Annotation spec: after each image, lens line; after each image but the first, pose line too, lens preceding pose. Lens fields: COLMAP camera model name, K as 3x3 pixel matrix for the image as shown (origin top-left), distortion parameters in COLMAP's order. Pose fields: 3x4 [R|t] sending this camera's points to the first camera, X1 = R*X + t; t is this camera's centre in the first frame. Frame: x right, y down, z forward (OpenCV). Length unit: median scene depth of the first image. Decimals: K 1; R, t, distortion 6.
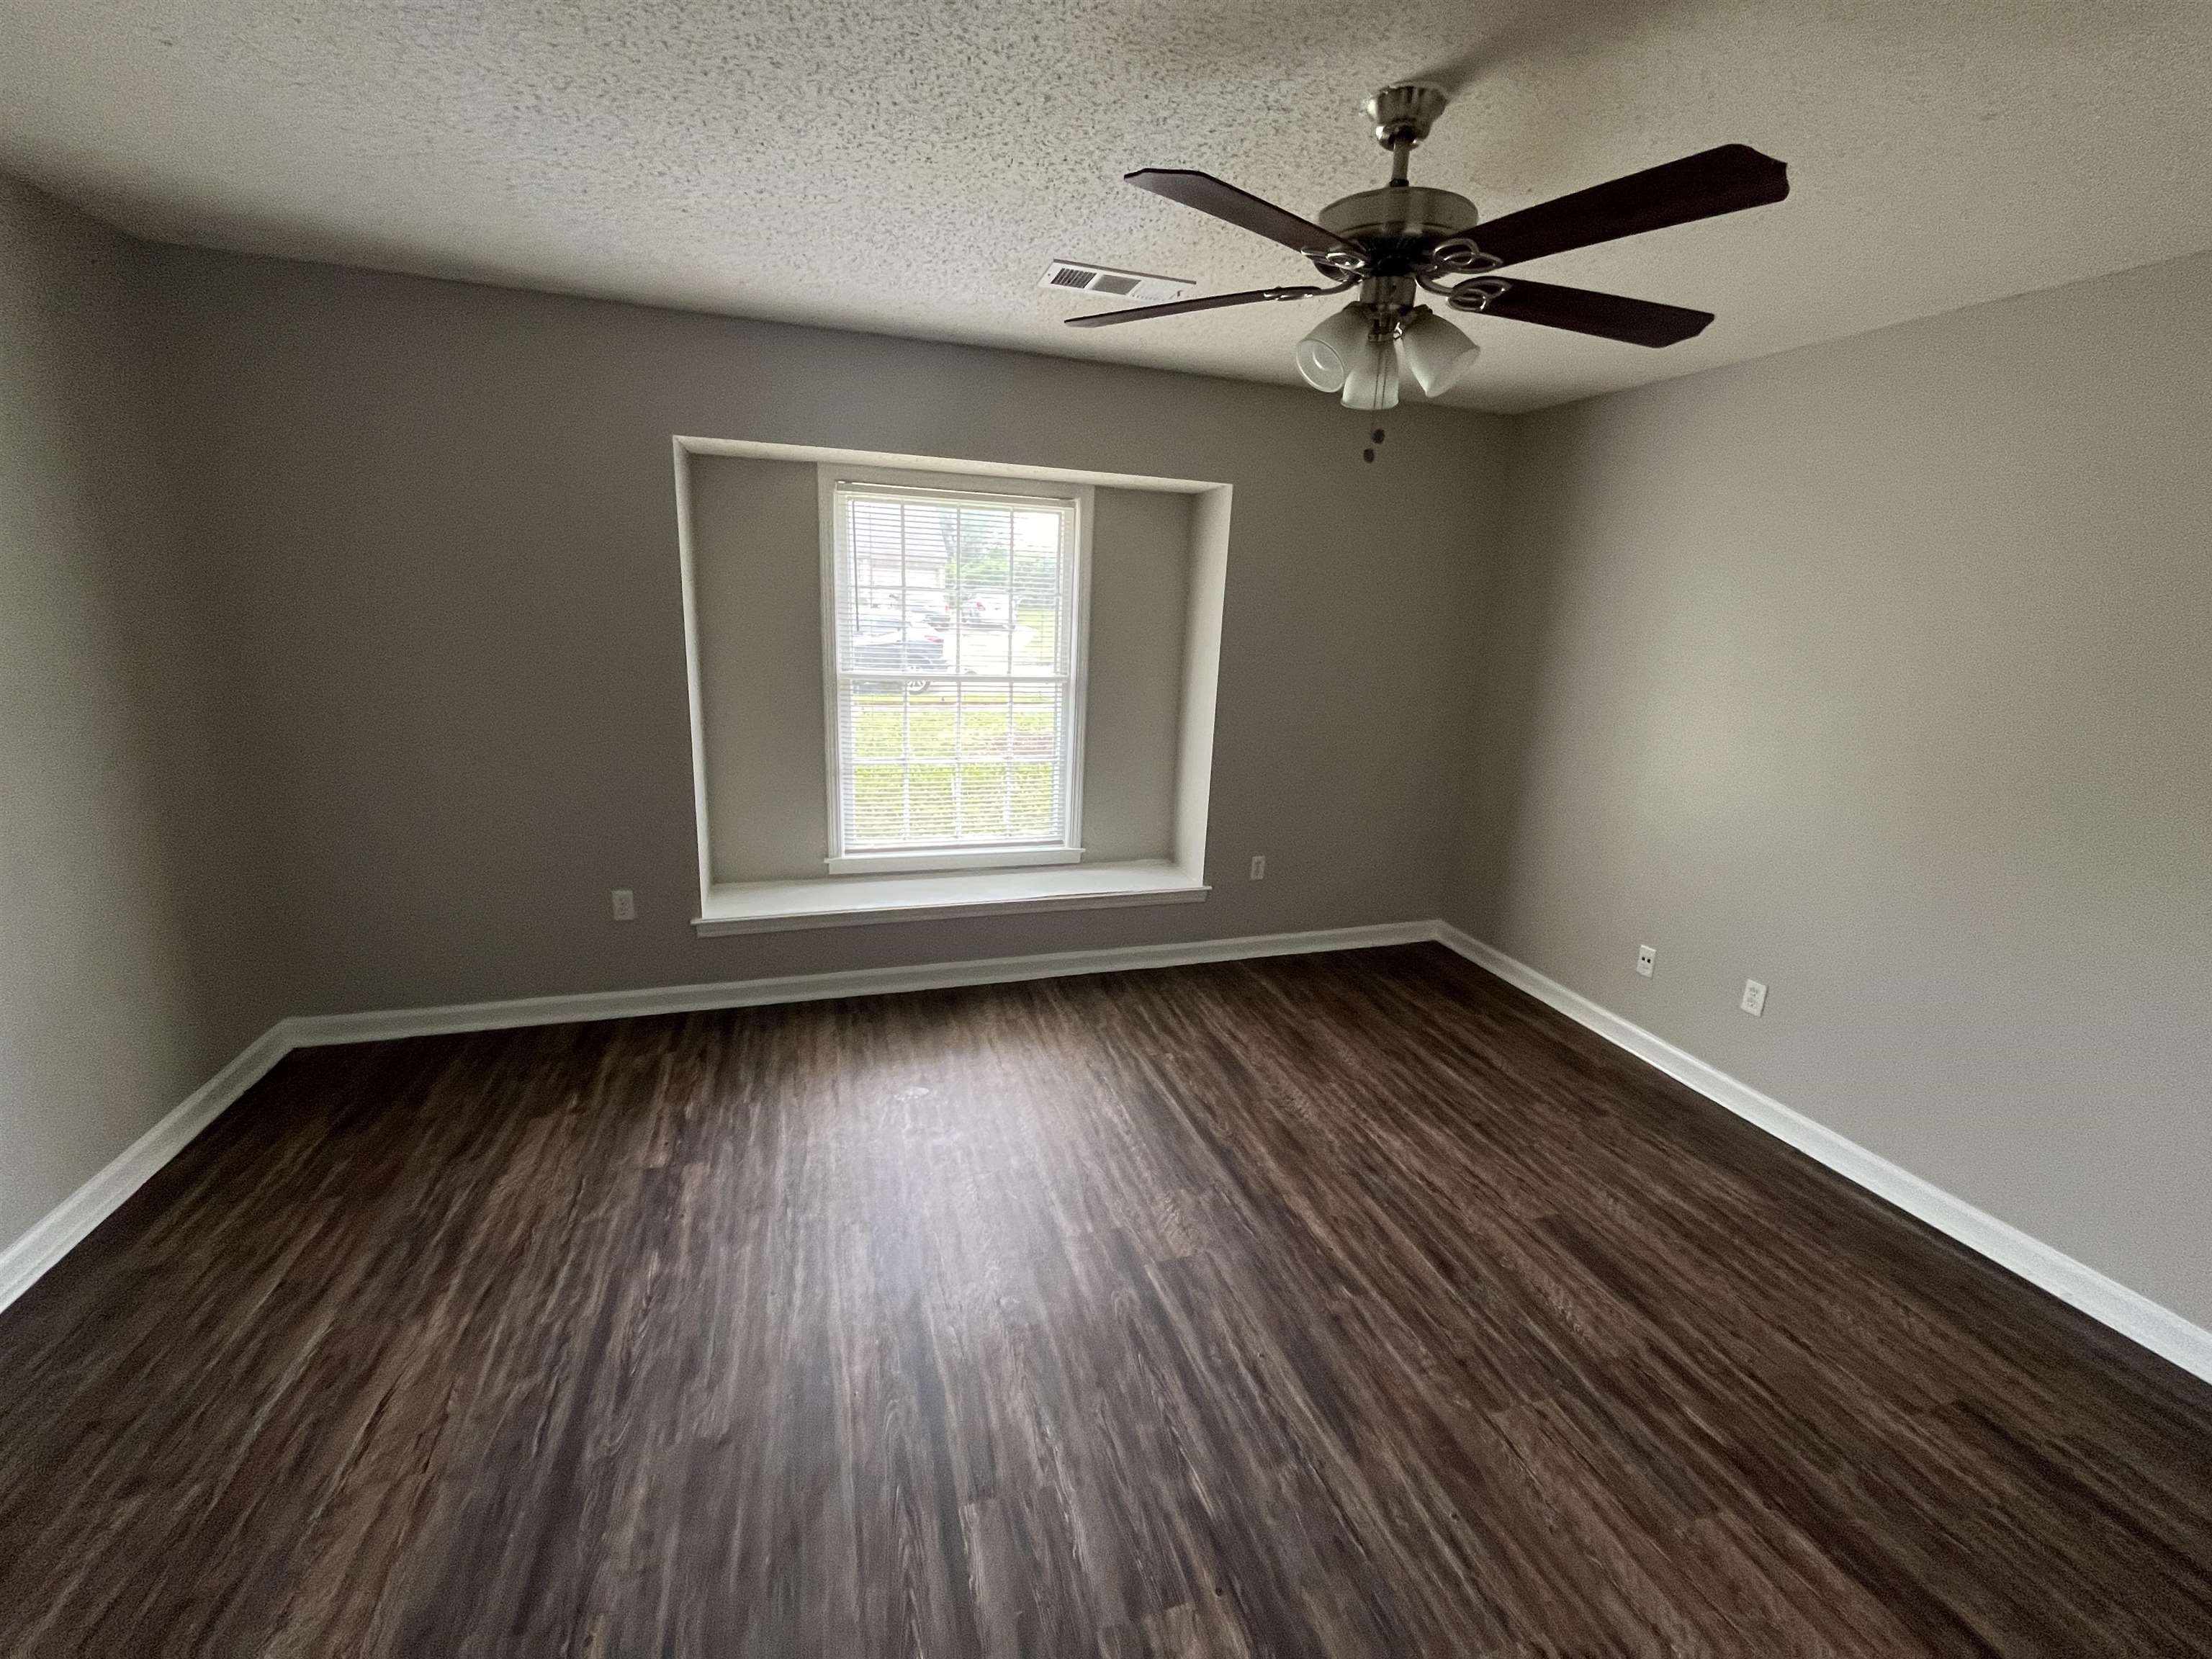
lens RADIAL K [[897.7, 0, 1111.1], [0, 897.7, 824.3], [0, 0, 1]] dist [-0.002787, 0.000305]
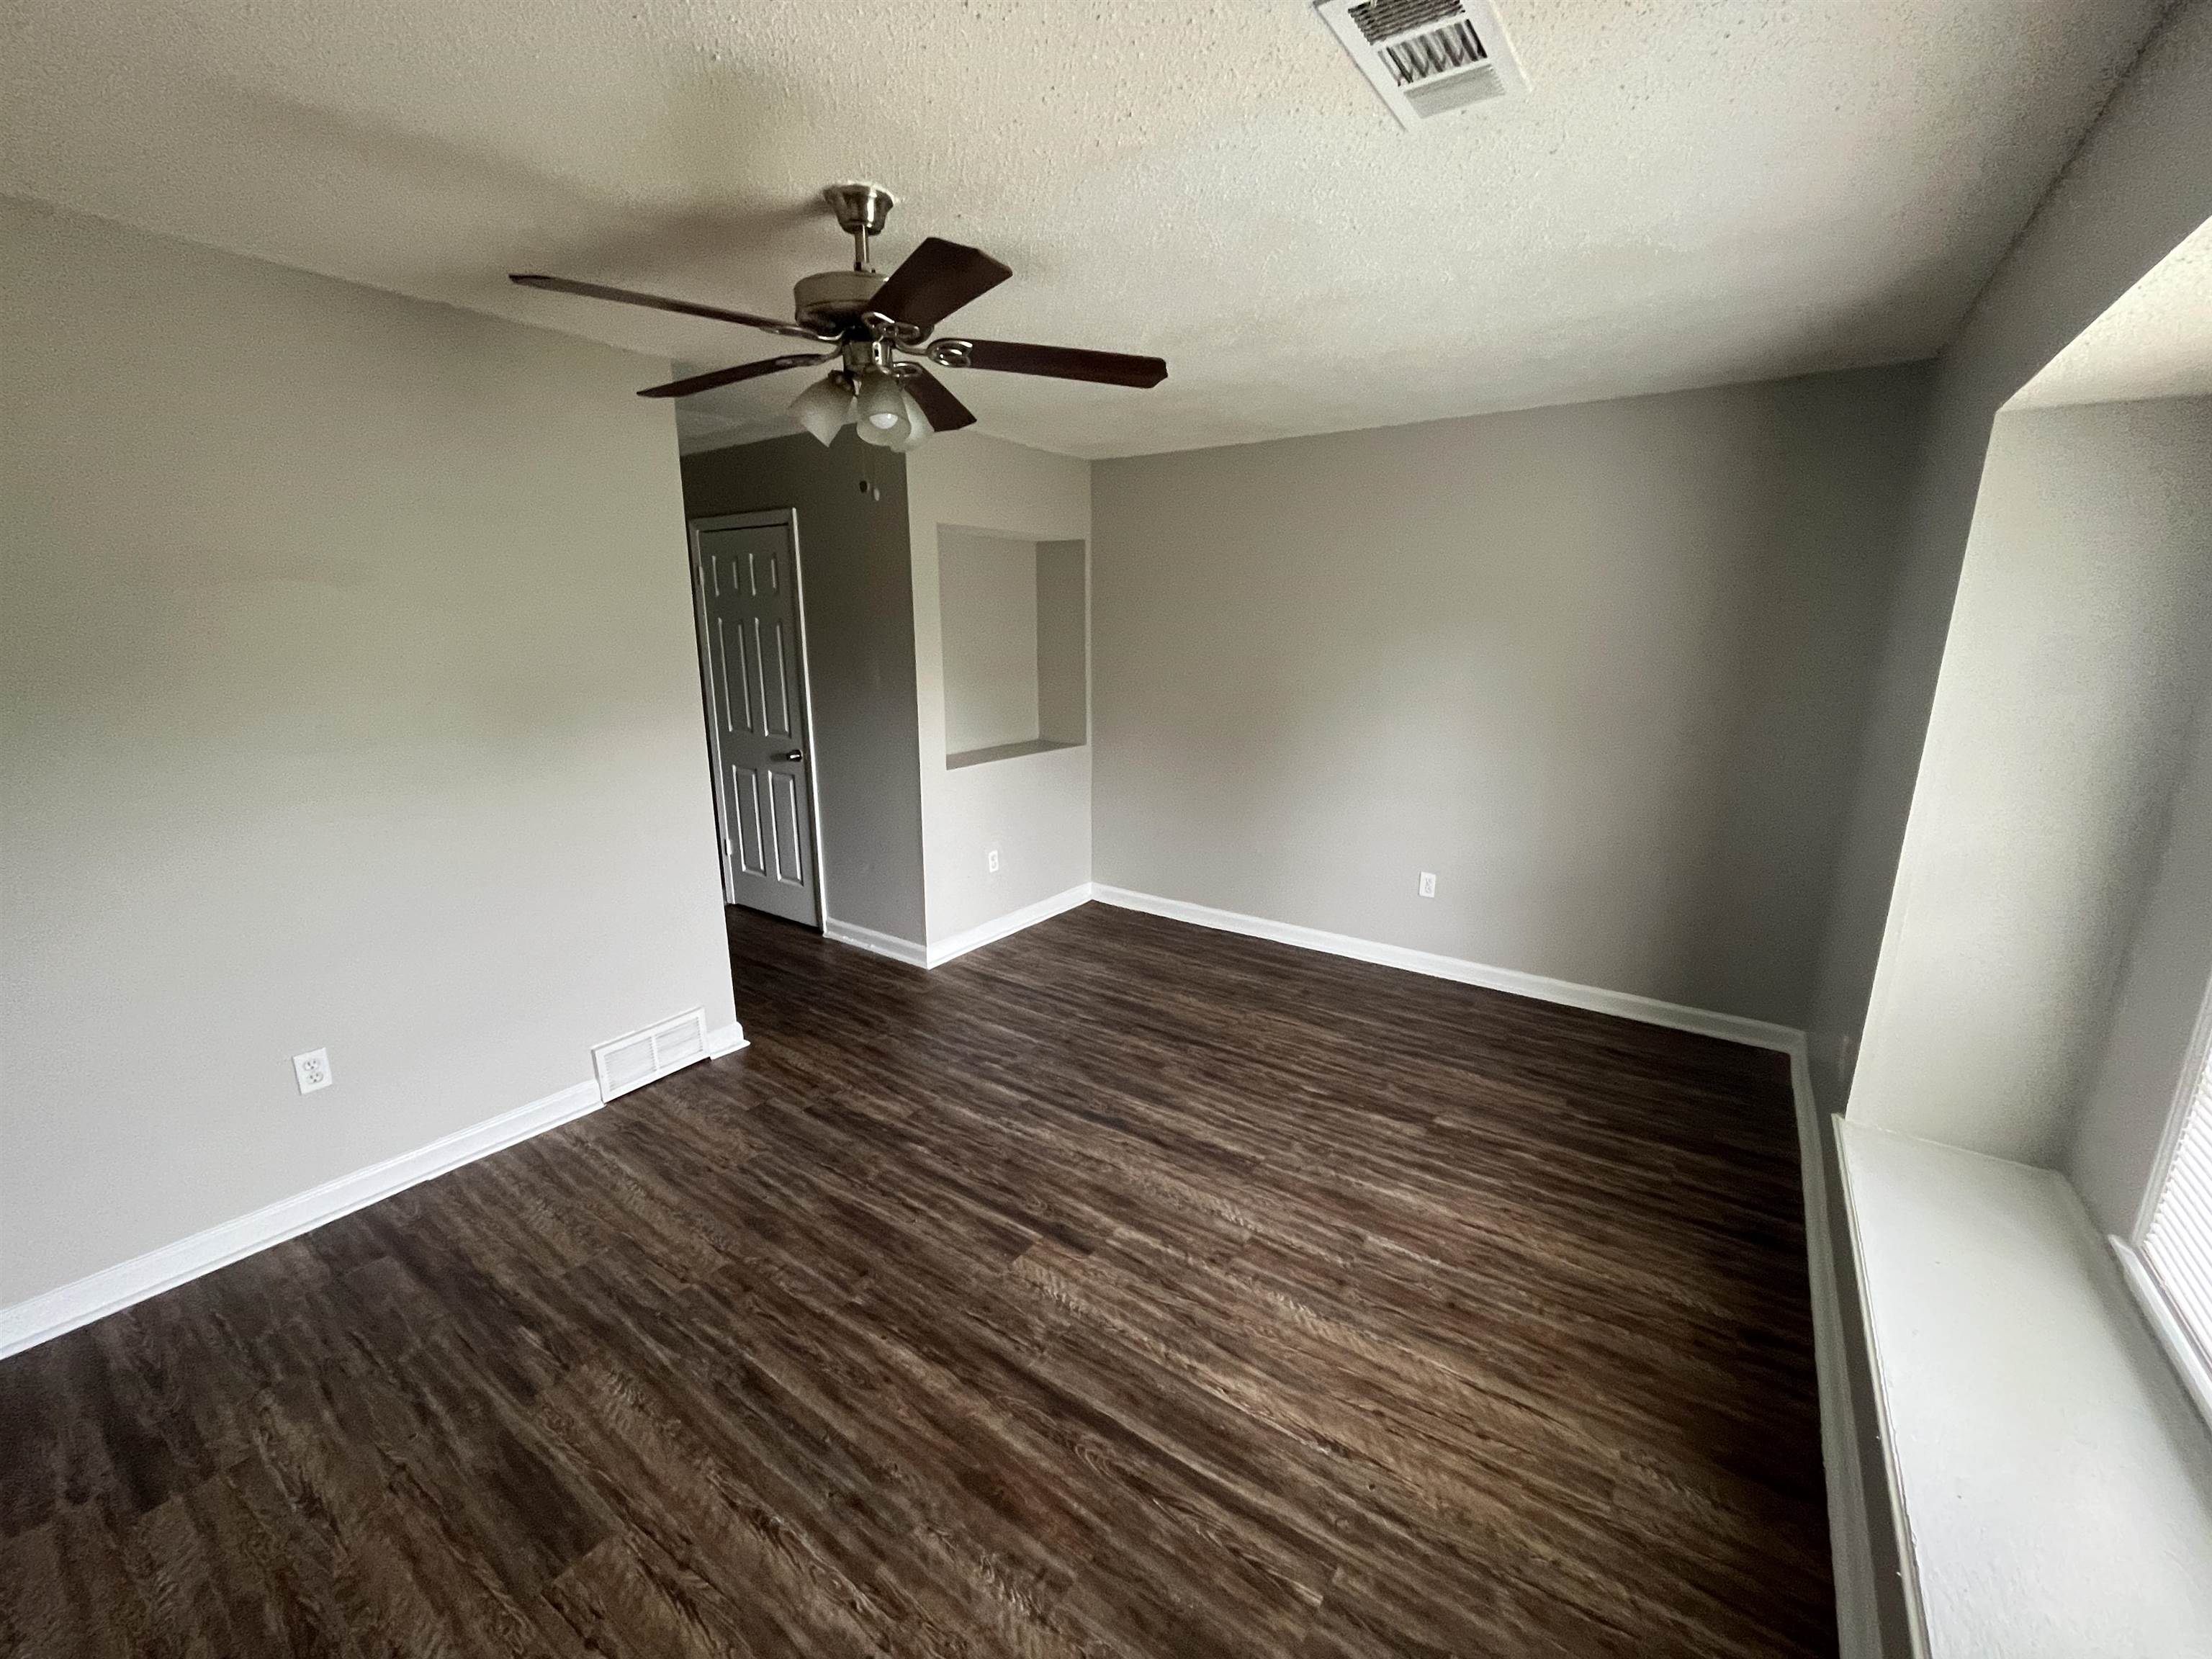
lens RADIAL K [[897.7, 0, 1113.7], [0, 897.7, 832.2], [0, 0, 1]] dist [-0.002787, 0.000305]
pose [[-0.797538, 0.092963, -0.596063, 0.573766], [-0.184769, 0.902929, 0.388045, -0.390193], [0.574277, 0.419615, -0.702943, 1.620731]]
